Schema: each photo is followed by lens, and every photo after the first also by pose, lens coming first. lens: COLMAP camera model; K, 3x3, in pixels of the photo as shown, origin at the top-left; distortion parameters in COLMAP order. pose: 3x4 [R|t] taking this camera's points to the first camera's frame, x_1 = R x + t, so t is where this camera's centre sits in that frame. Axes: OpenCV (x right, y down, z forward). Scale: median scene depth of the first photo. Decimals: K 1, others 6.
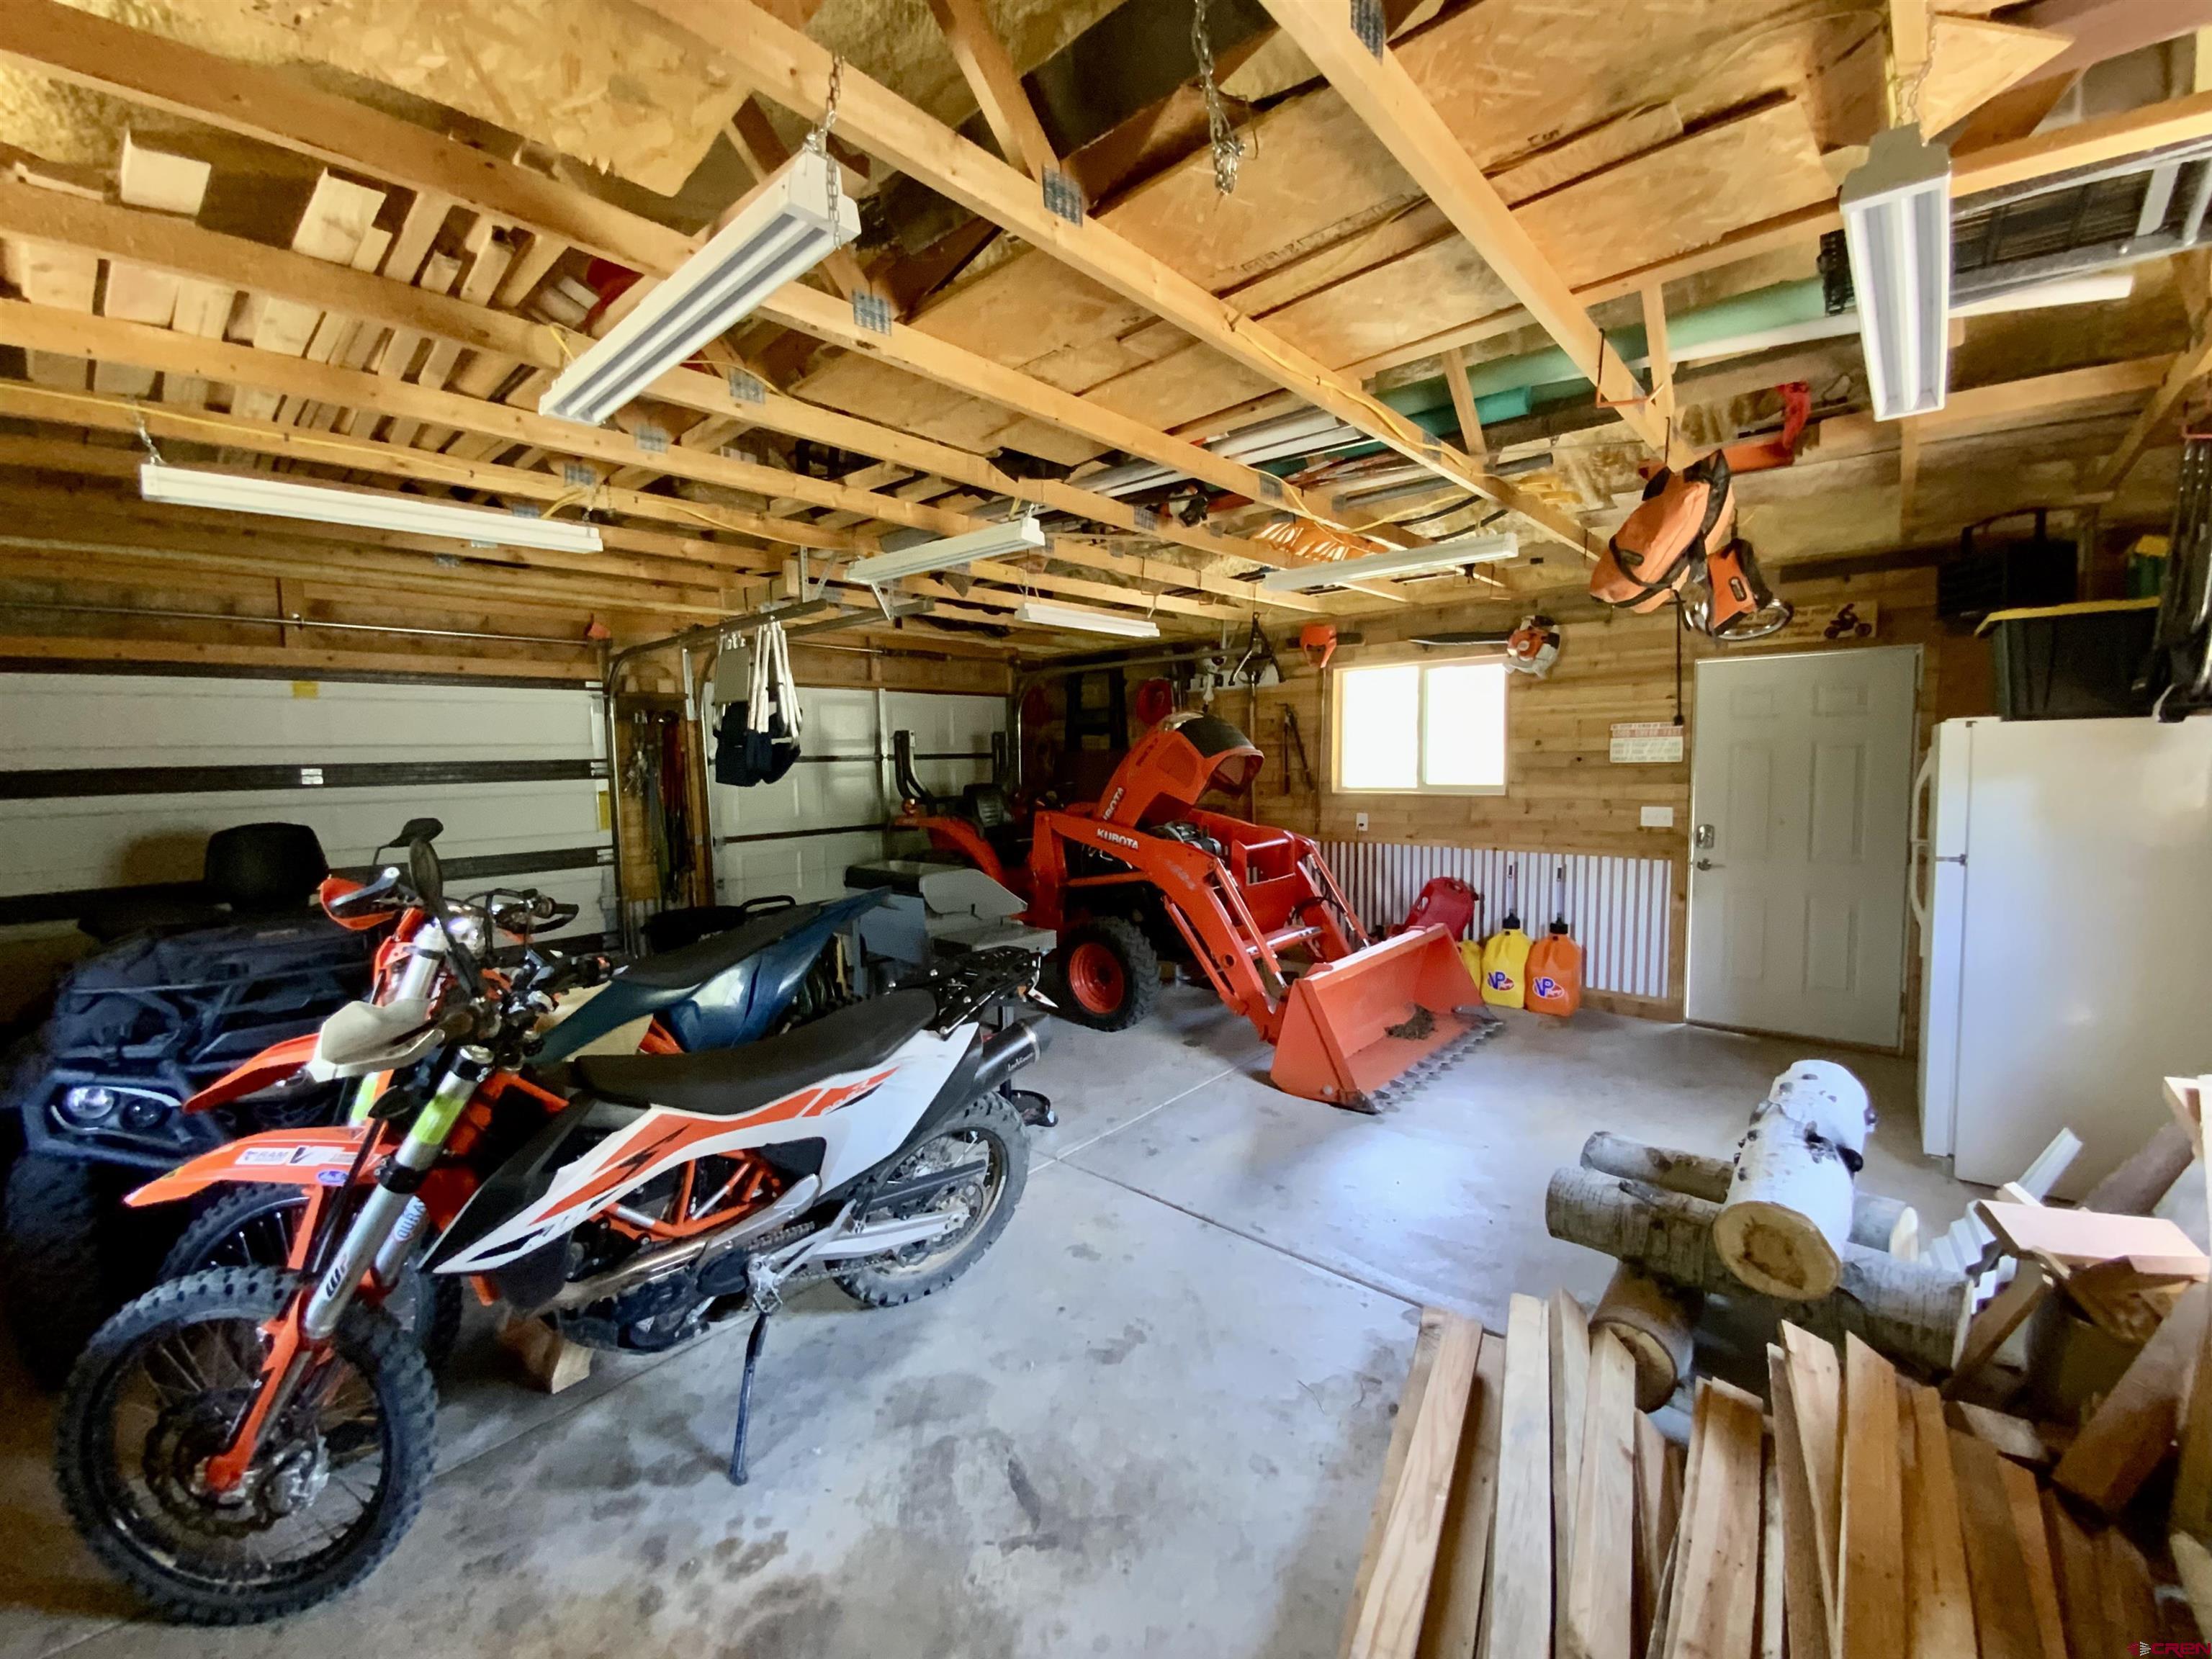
lens RADIAL K [[894.2, 0, 1106.9], [0, 894.2, 824.3], [0, 0, 1]] dist [0.004615, -0.007545]
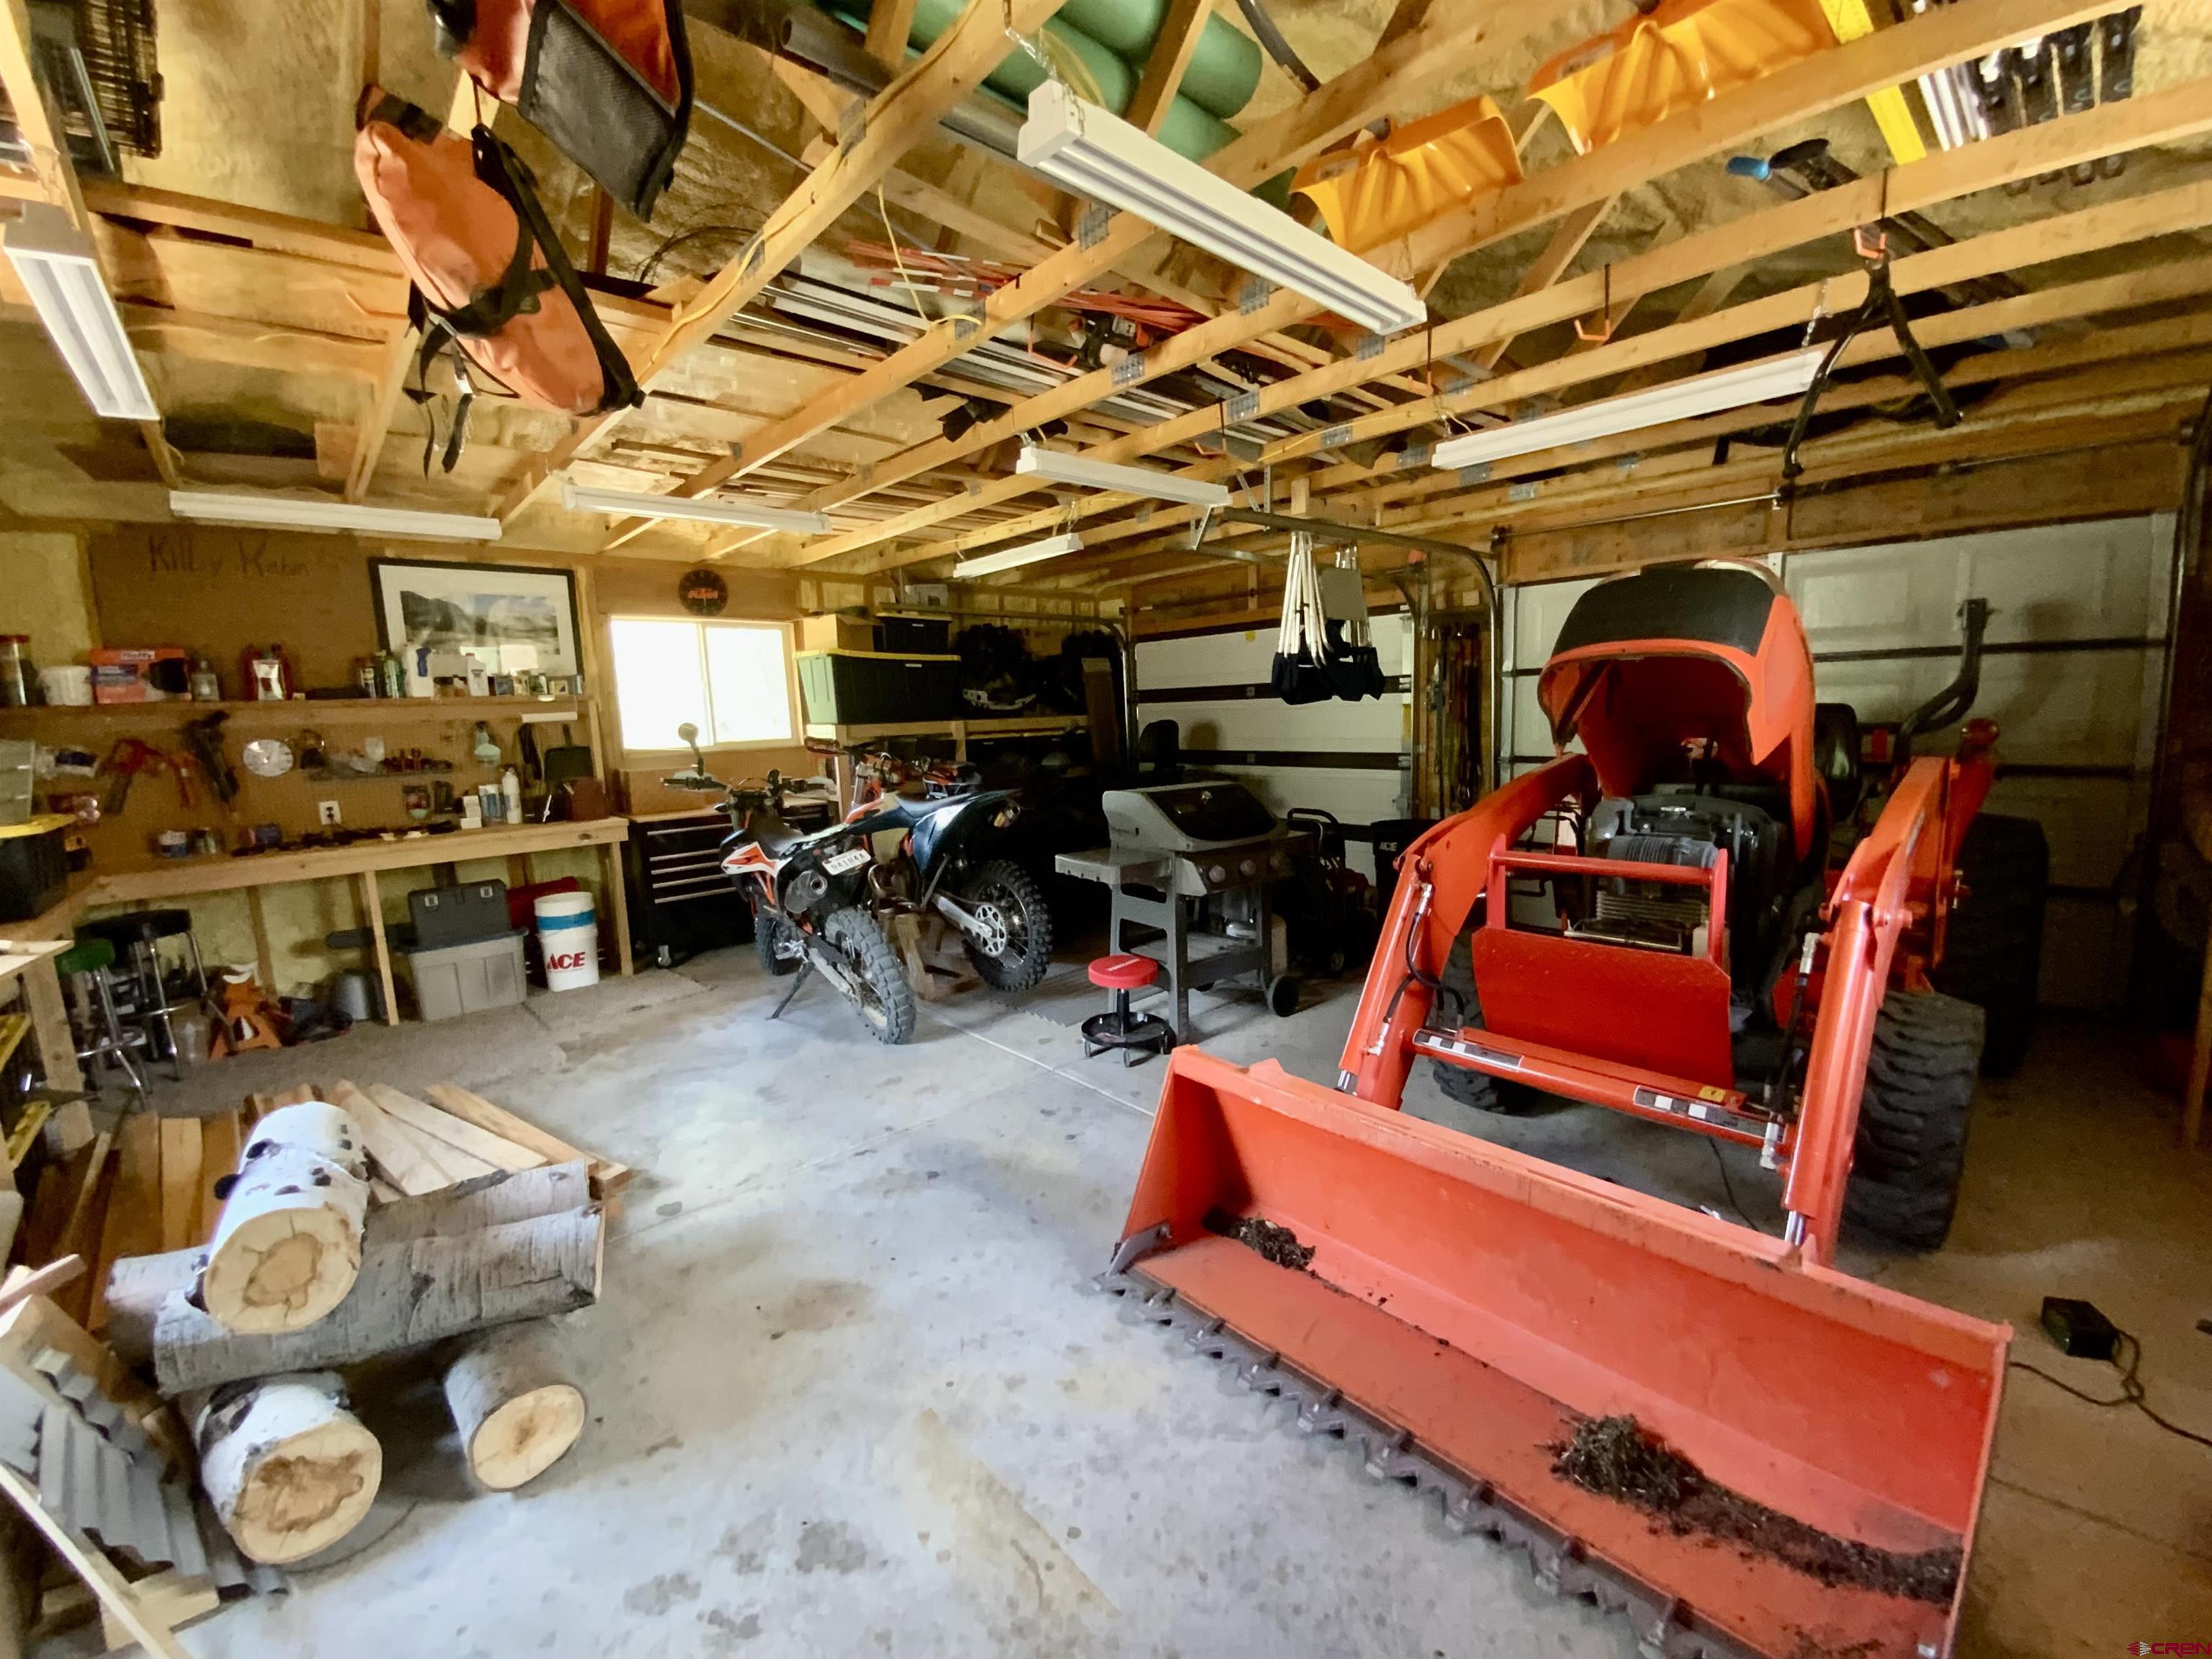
lens RADIAL K [[894.2, 0, 1108.7], [0, 894.2, 823.8], [0, 0, 1]] dist [0.004615, -0.007545]
pose [[-0.104251, 0.155767, -0.982277, 0.647090], [-0.046306, 0.985828, 0.161244, -0.056666], [0.993472, 0.062295, -0.095560, 0.807841]]
